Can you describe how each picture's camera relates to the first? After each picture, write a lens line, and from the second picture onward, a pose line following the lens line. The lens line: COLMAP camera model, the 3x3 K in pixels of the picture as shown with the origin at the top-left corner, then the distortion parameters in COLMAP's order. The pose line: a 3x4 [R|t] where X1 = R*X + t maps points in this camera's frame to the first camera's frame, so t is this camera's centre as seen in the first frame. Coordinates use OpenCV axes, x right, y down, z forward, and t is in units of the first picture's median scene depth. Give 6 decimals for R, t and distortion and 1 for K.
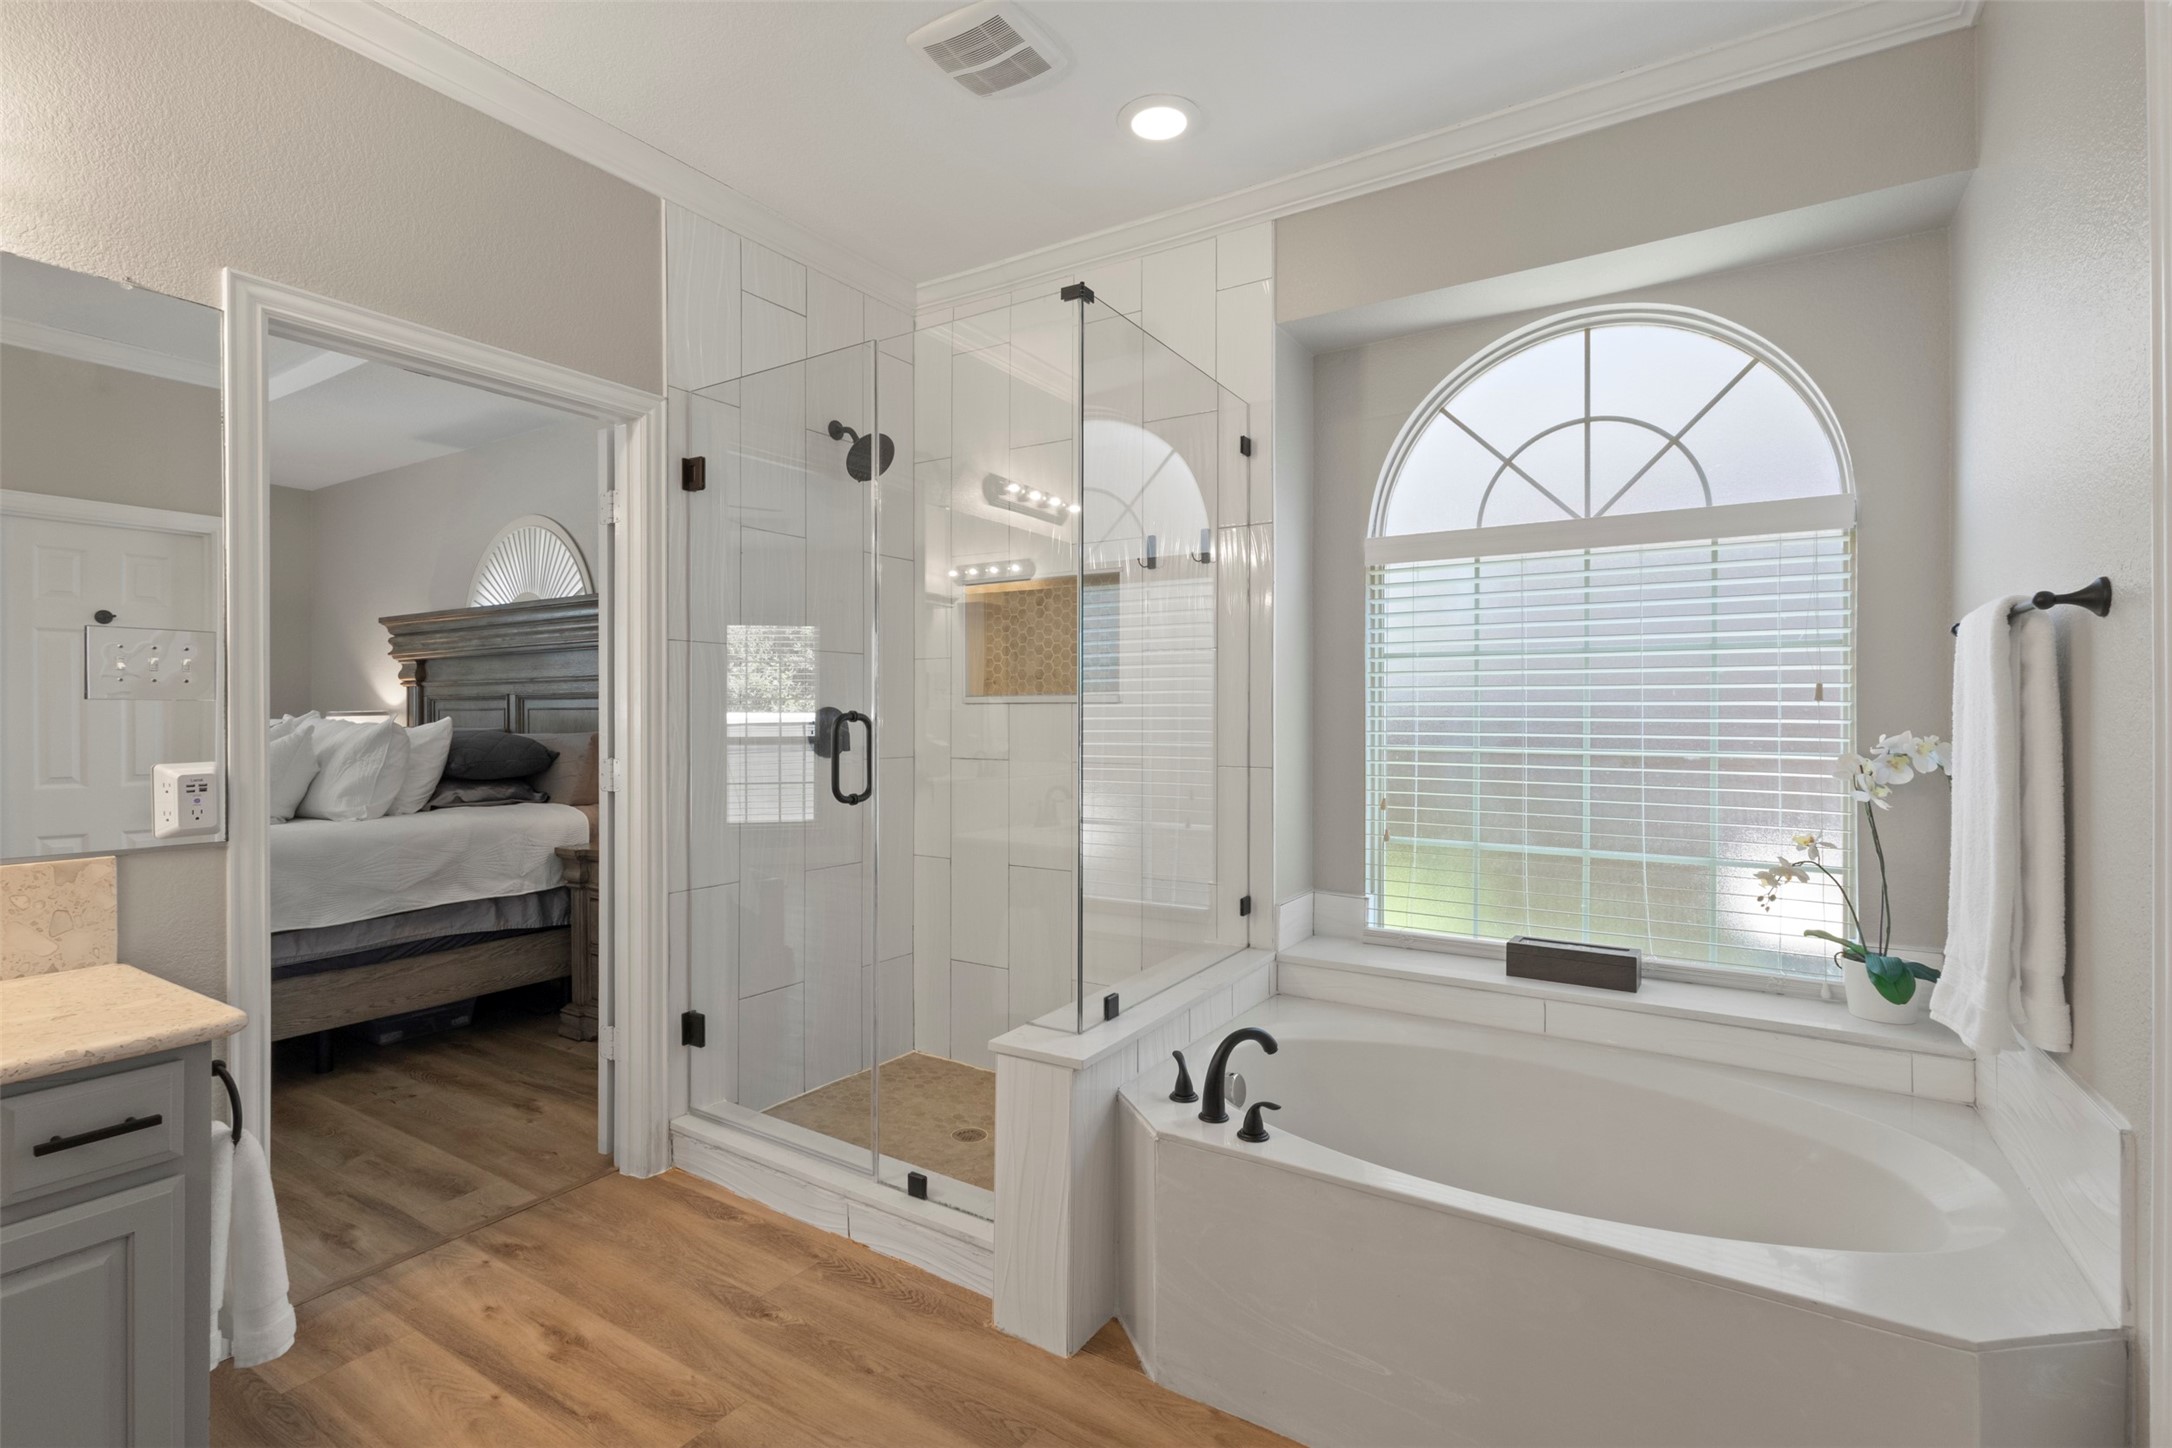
lens RADIAL K [[983.4, 0, 1085.4], [0, 983.4, 718.0], [0, 0, 1]] dist [0.000523, 0.000843]
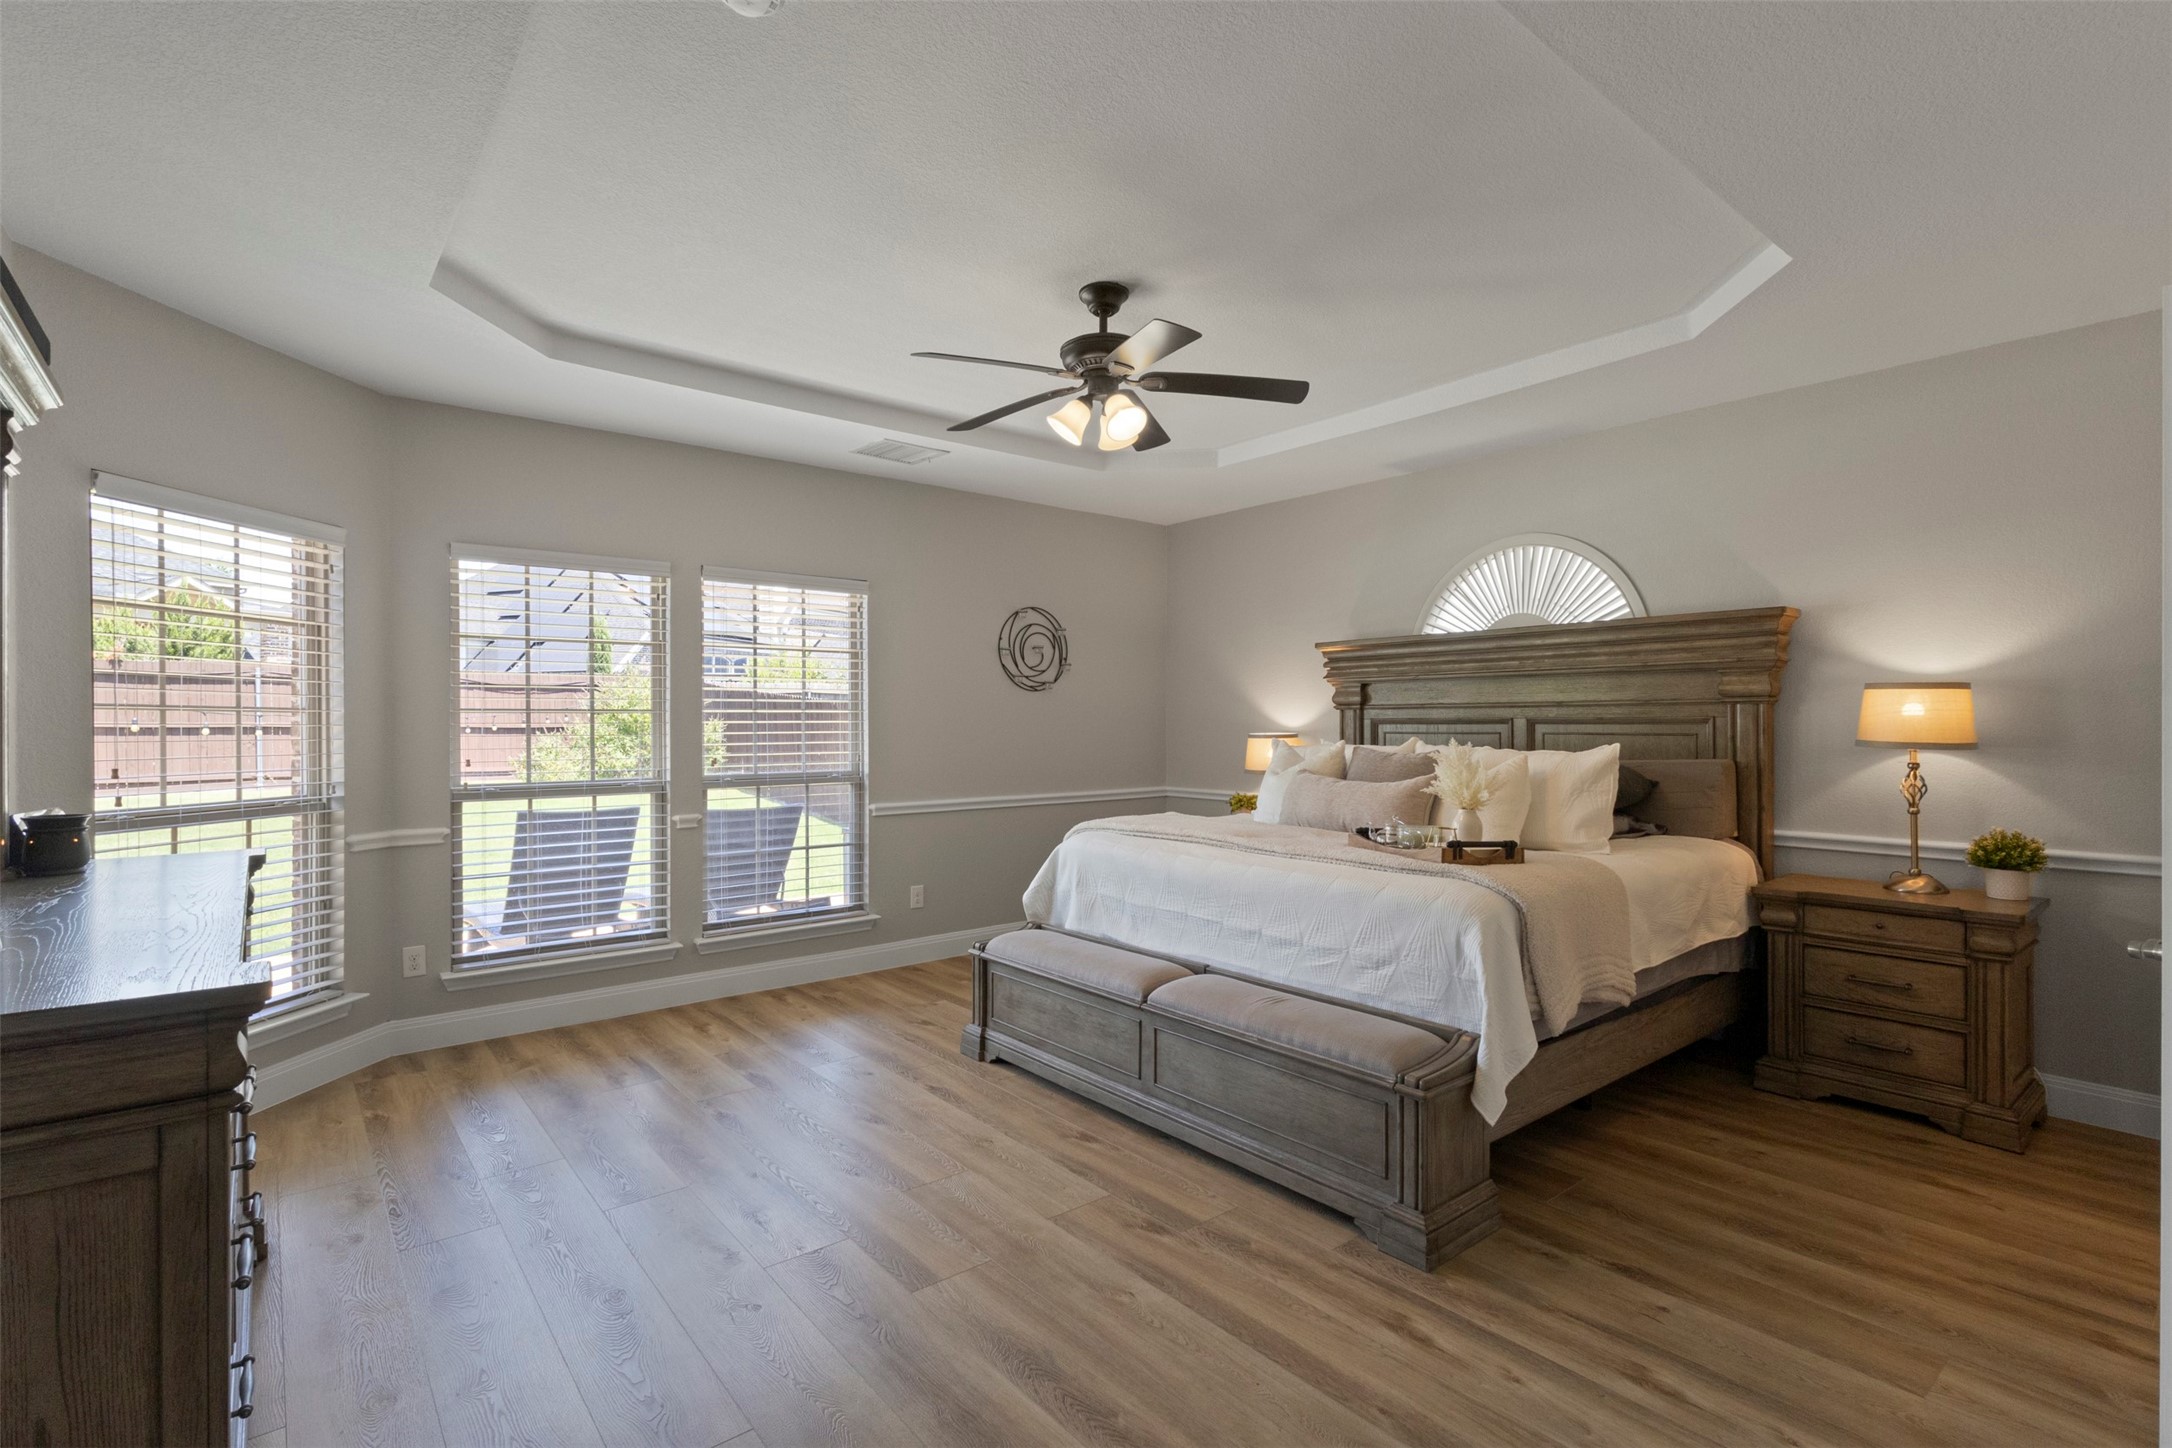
lens RADIAL K [[1006.6, 0, 1084.9], [0, 1006.6, 728.0], [0, 0, 1]] dist [-0.001019, 0.005818]
pose [[0.951321, 0.000545, -0.308201, -1.315087], [0.000661, 0.999993, 0.003808, -0.035361], [0.308201, -0.003826, 0.951314, -0.155457]]
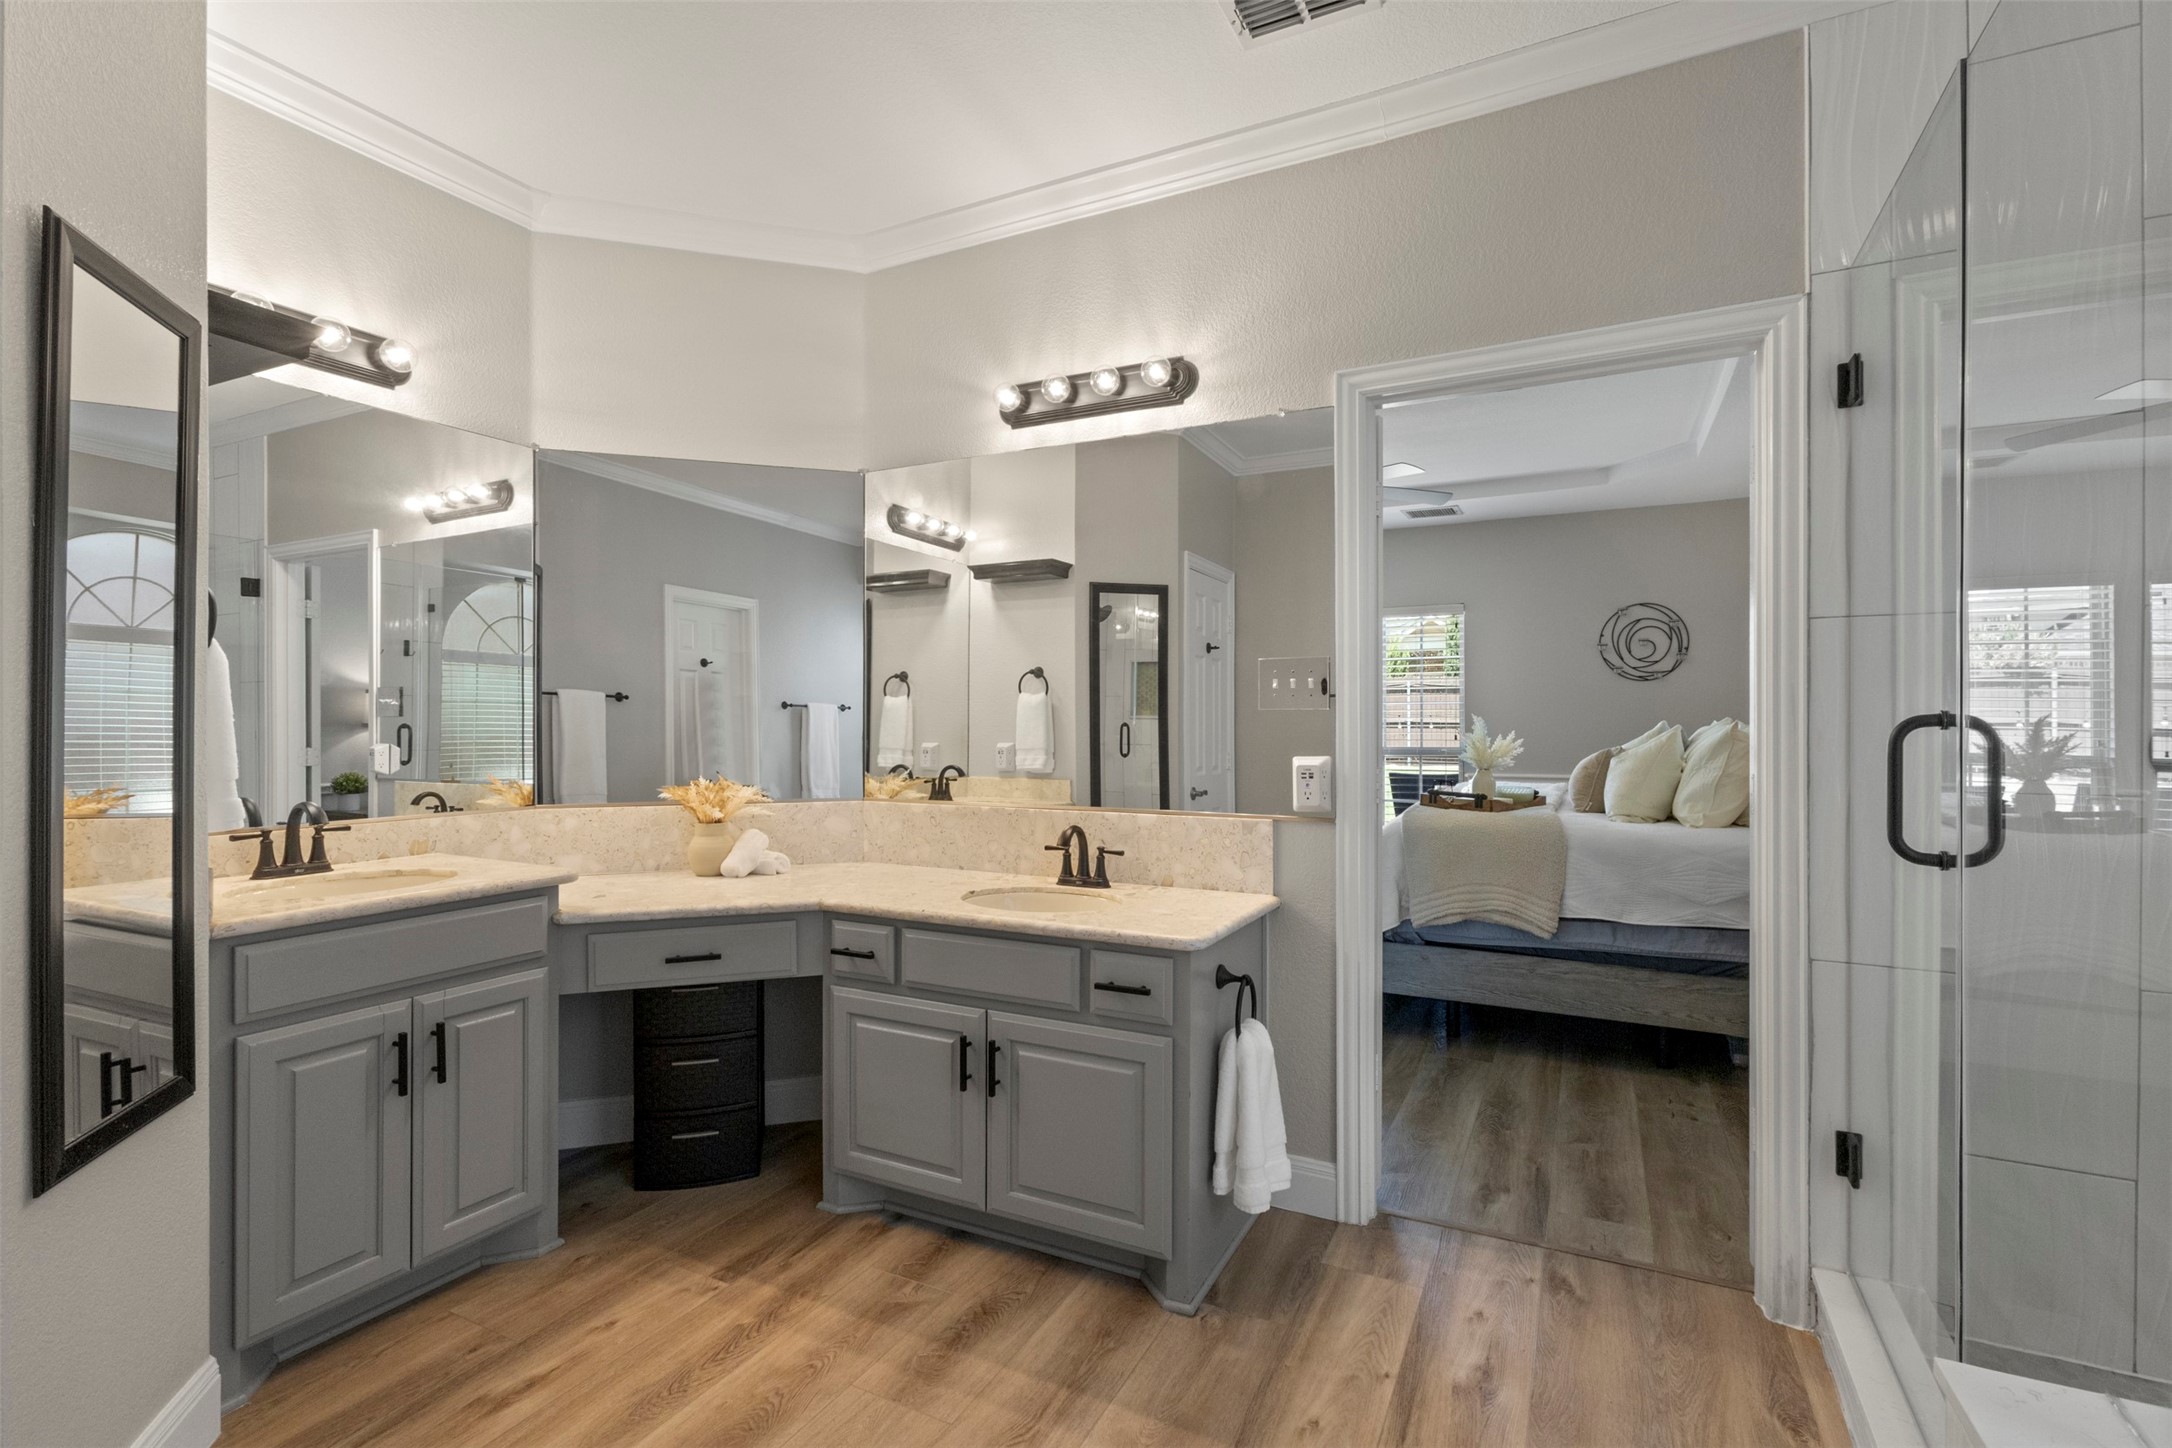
lens RADIAL K [[1006.6, 0, 1084.9], [0, 1006.6, 728.0], [0, 0, 1]] dist [-0.001019, 0.005818]
pose [[0.099179, 0.004609, -0.995059, 0.302094], [-0.002915, 0.999986, 0.004342, 0.001594], [0.995065, 0.002470, 0.099191, 0.409318]]
